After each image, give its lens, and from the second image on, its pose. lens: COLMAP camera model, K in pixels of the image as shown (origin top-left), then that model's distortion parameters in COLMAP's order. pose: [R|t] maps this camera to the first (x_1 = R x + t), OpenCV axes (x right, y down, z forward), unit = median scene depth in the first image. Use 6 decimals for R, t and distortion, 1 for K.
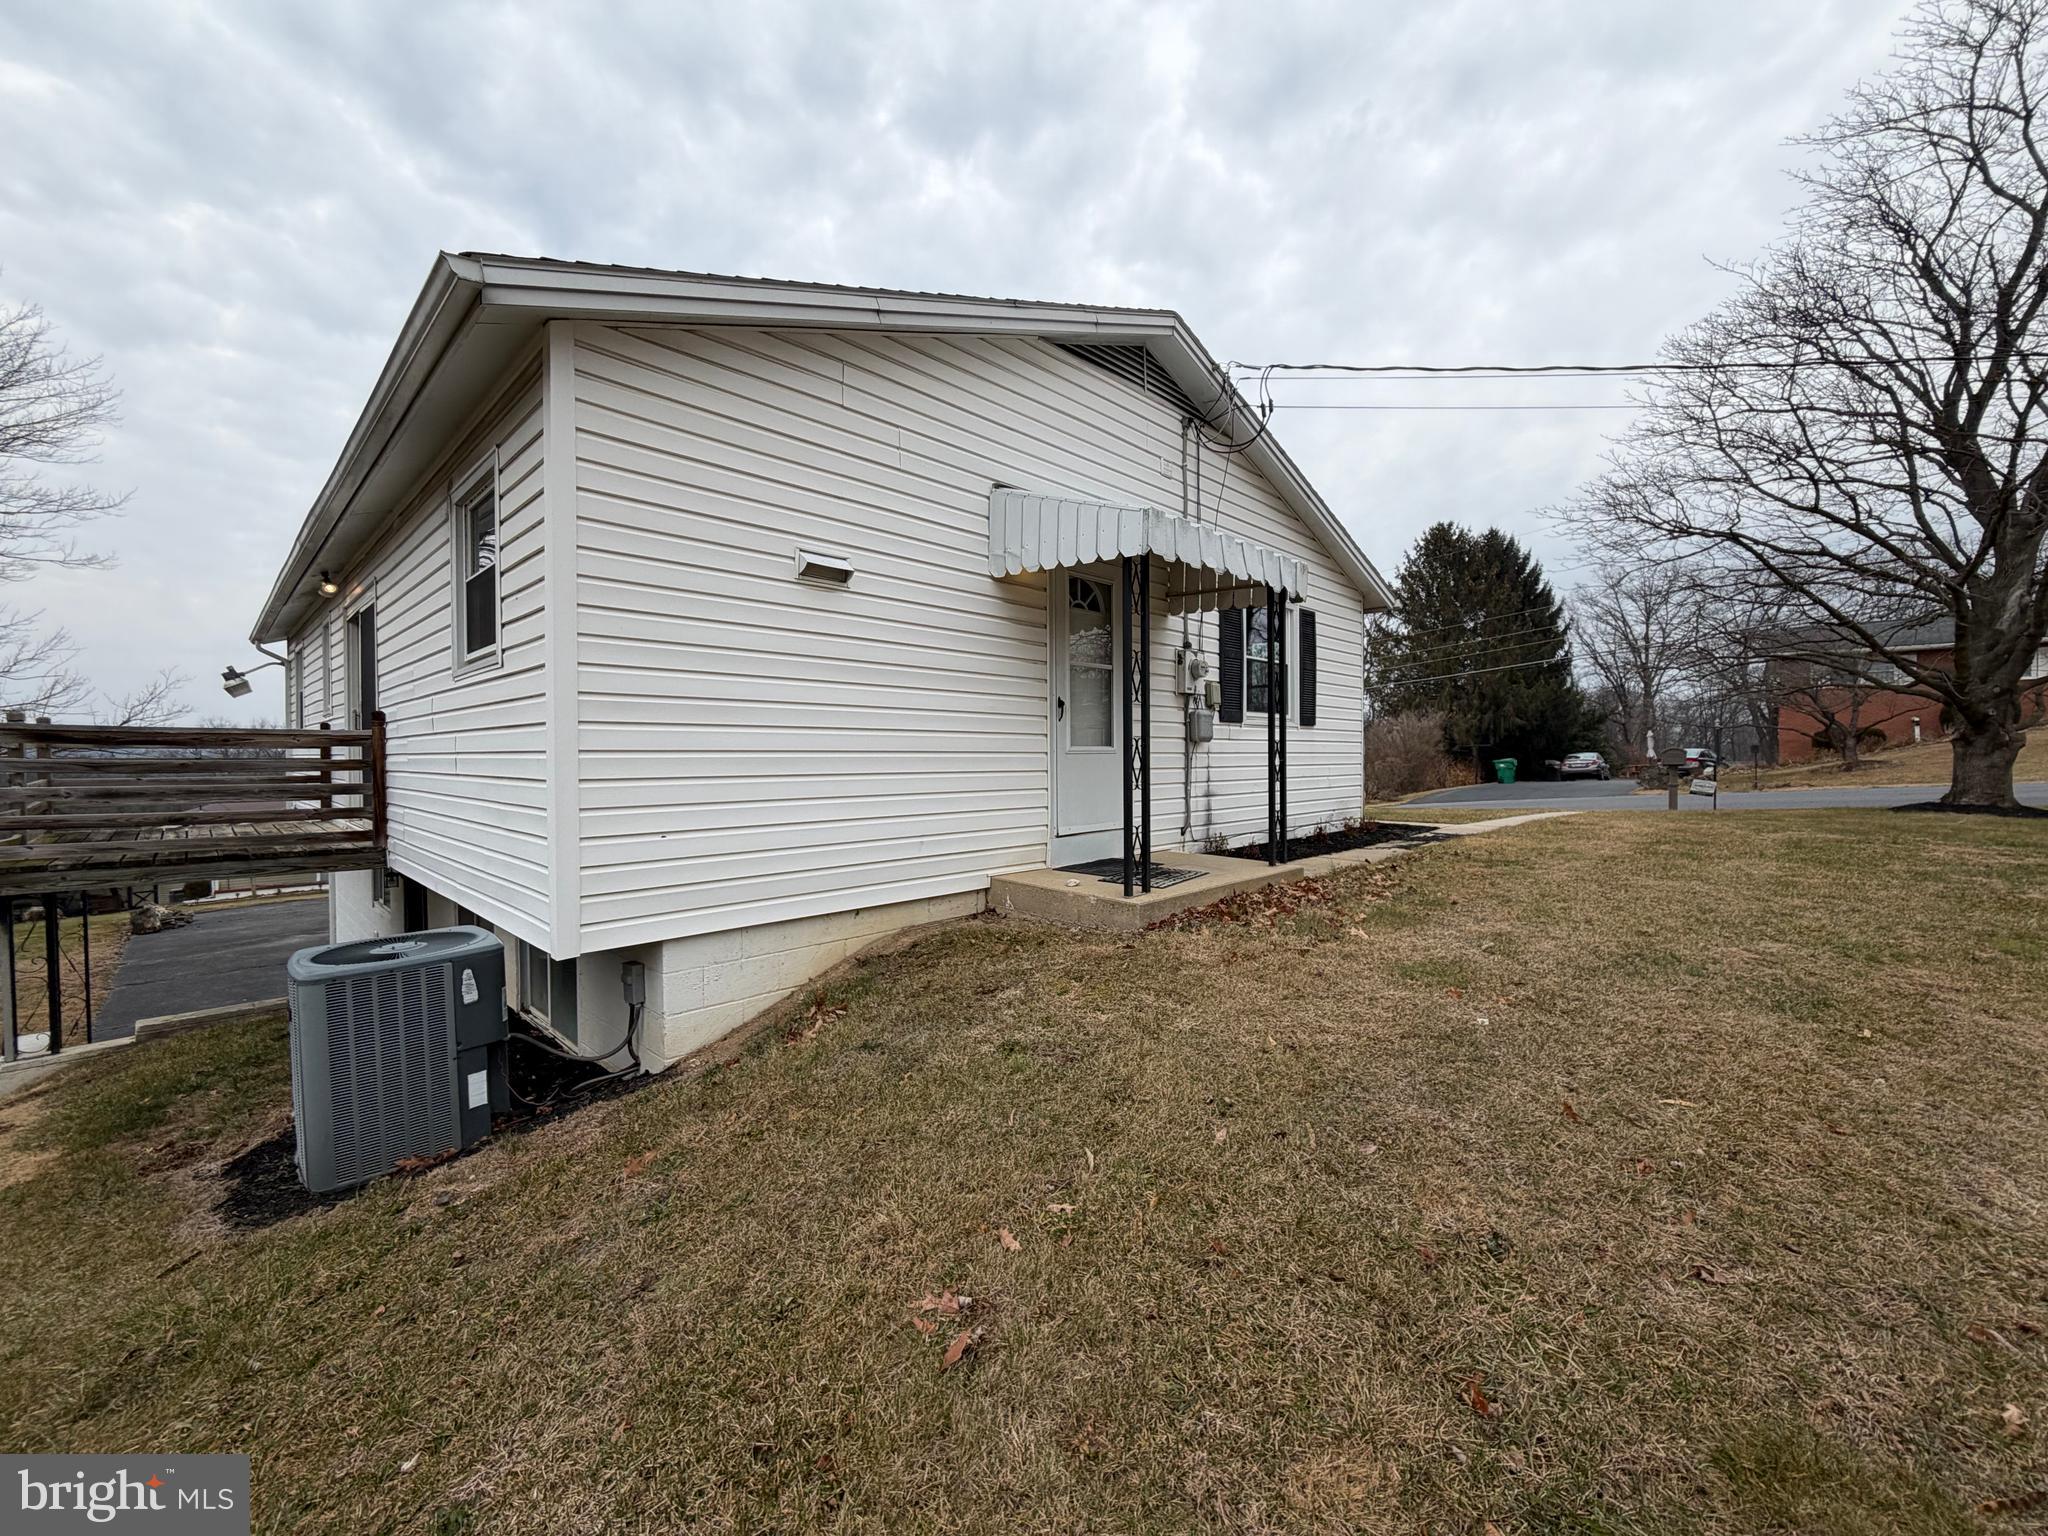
lens RADIAL K [[816.6, 0, 1021.3], [0, 816.6, 763.7], [0, 0, 1]] dist [0.001073, 0.000083]
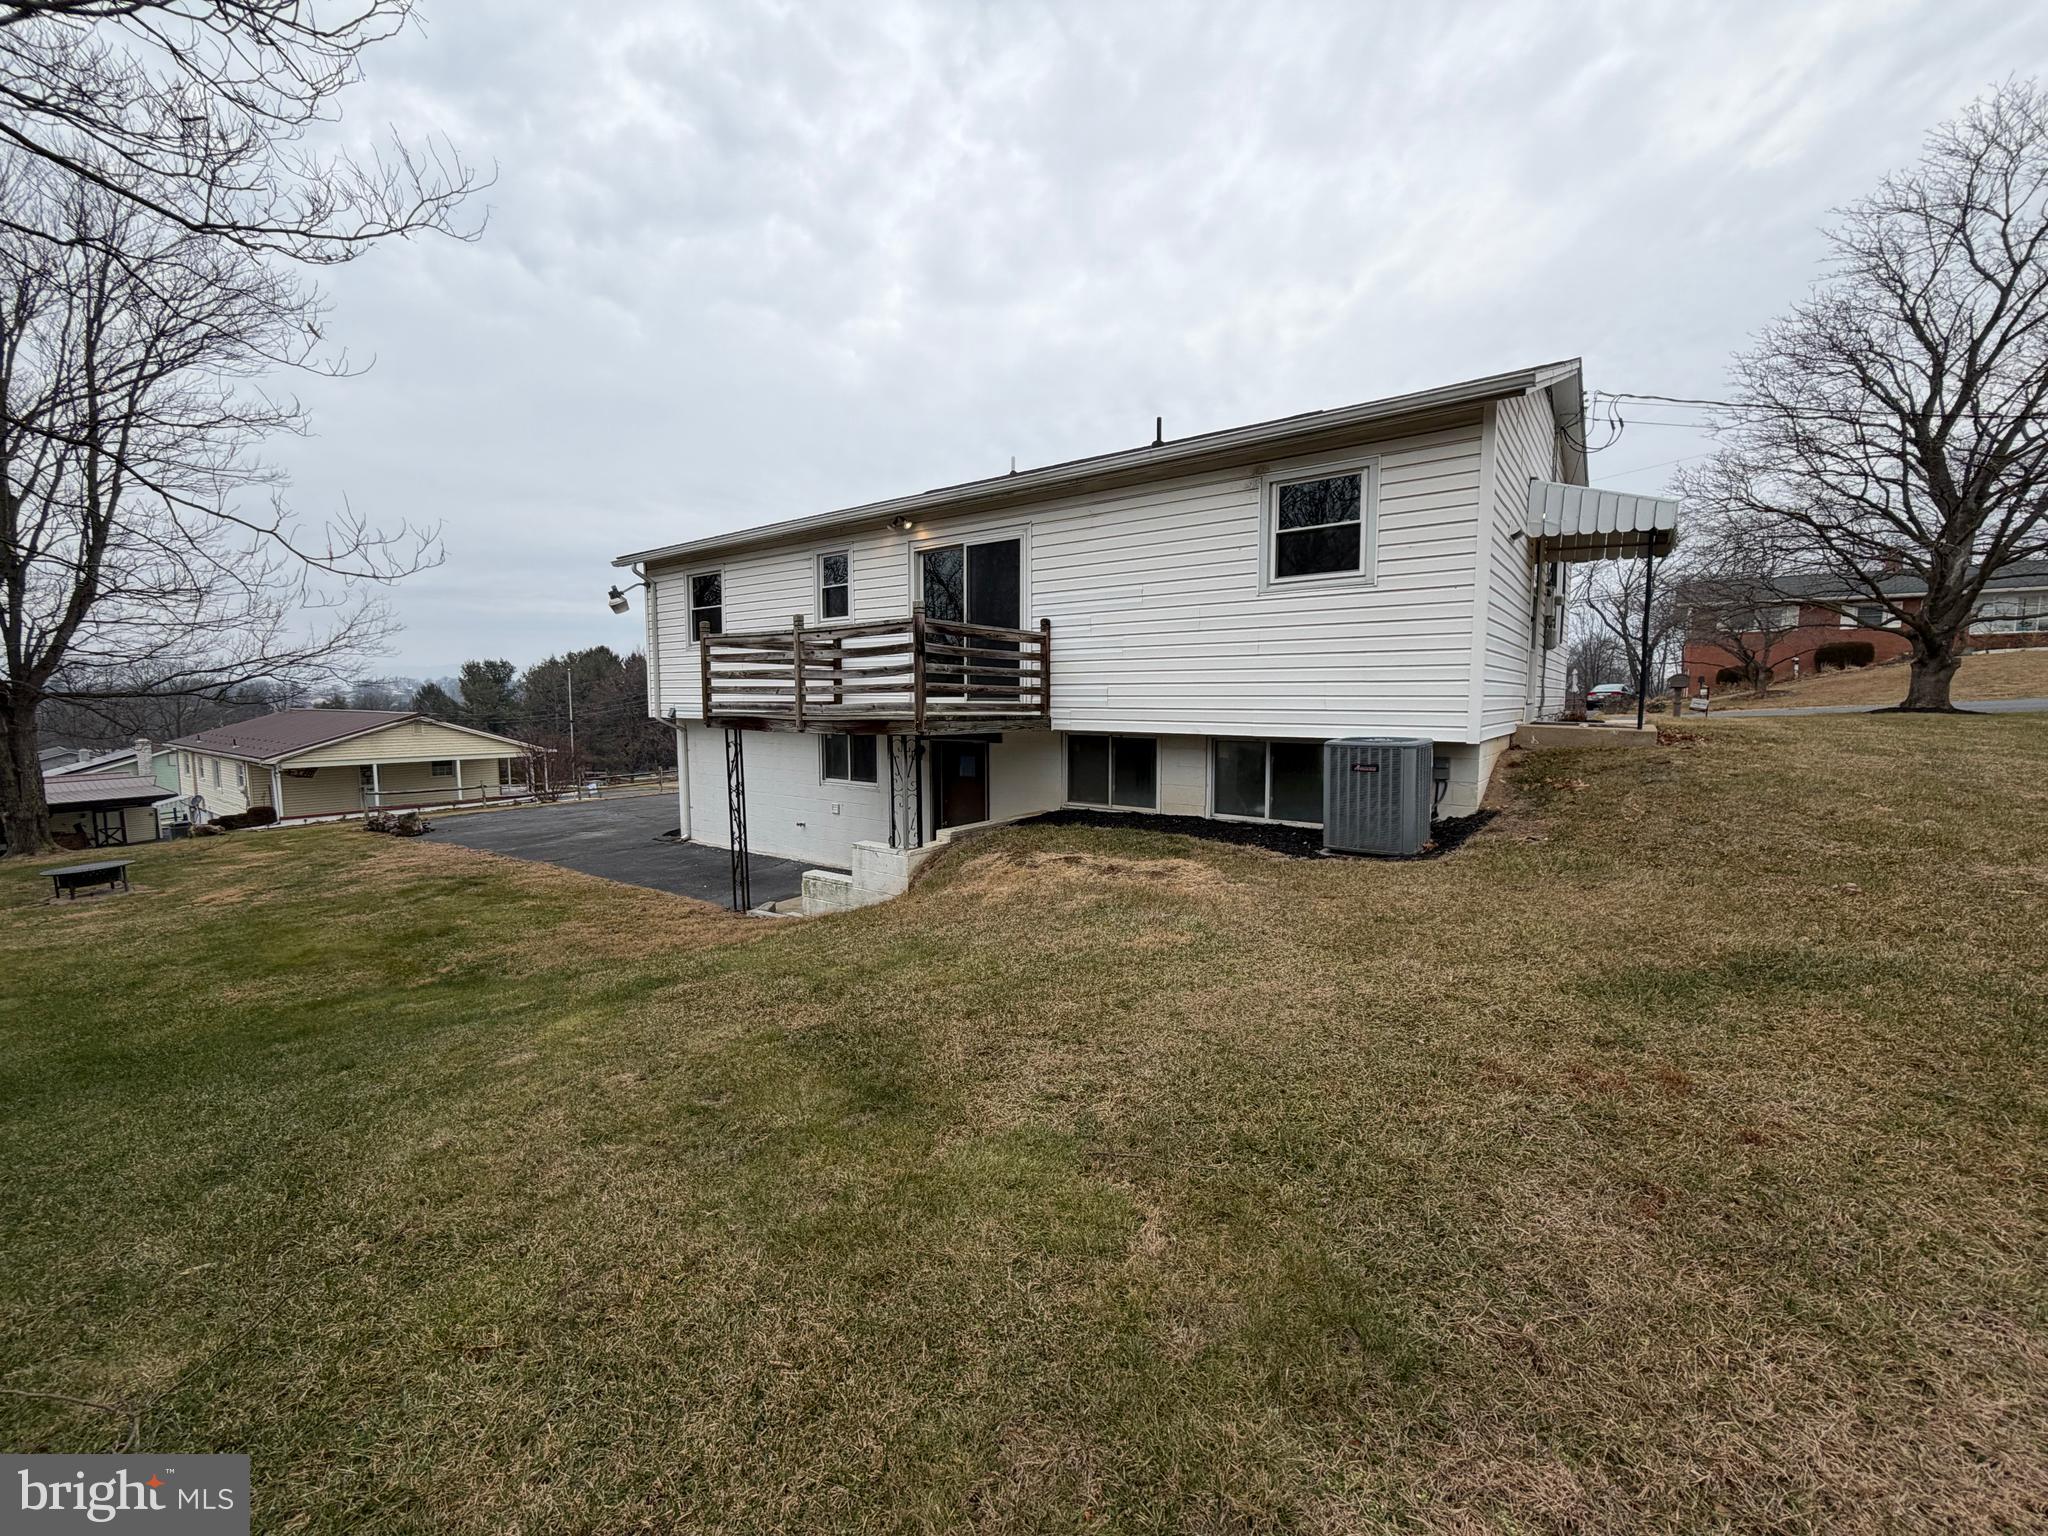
lens RADIAL K [[816.6, 0, 1021.3], [0, 816.6, 763.7], [0, 0, 1]] dist [0.001073, 0.000083]
pose [[0.992284, -0.005998, 0.123840, -0.591562], [-0.002773, 0.997506, 0.070527, 0.050507], [-0.123954, -0.070326, 0.989793, -0.235886]]
